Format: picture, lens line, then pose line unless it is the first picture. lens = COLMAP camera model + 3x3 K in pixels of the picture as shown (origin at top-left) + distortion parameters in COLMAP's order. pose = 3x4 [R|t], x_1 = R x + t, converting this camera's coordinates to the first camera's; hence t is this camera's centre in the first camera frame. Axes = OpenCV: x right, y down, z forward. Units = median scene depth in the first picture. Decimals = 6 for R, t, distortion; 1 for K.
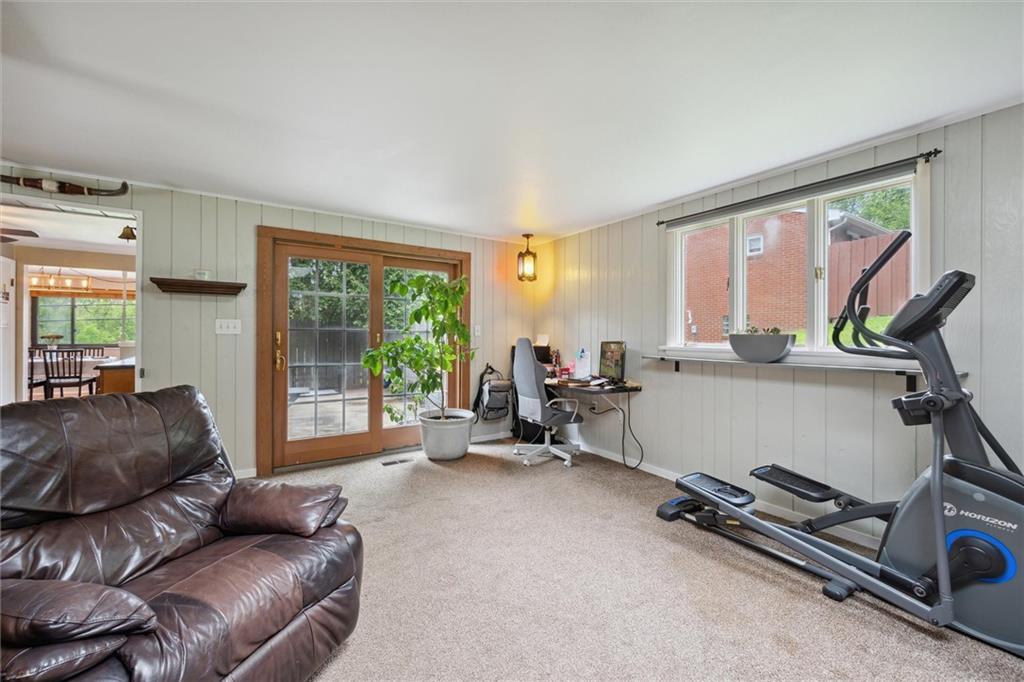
lens RADIAL K [[419.8, 0, 513.7], [0, 419.8, 334.7], [0, 0, 1]] dist [0.000502, -0.000262]
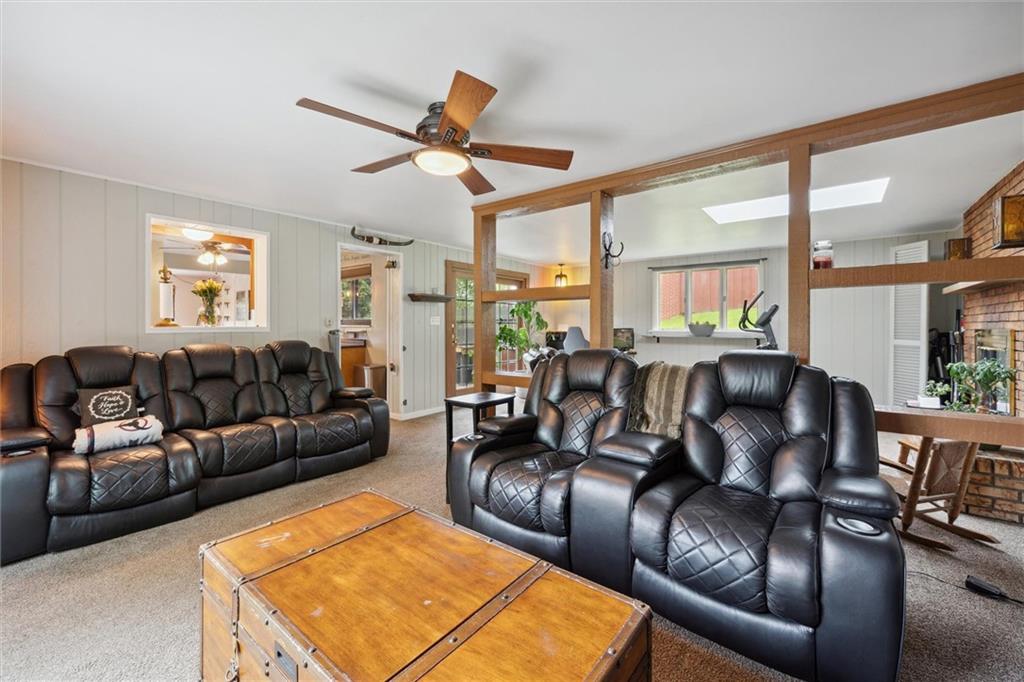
lens RADIAL K [[419.8, 0, 513.7], [0, 419.8, 334.7], [0, 0, 1]] dist [0.000502, -0.000262]
pose [[0.944569, -0.012975, 0.328056, -0.998867], [0.003844, 0.999587, 0.028466, -0.012108], [-0.328290, -0.025627, 0.944229, -0.730502]]
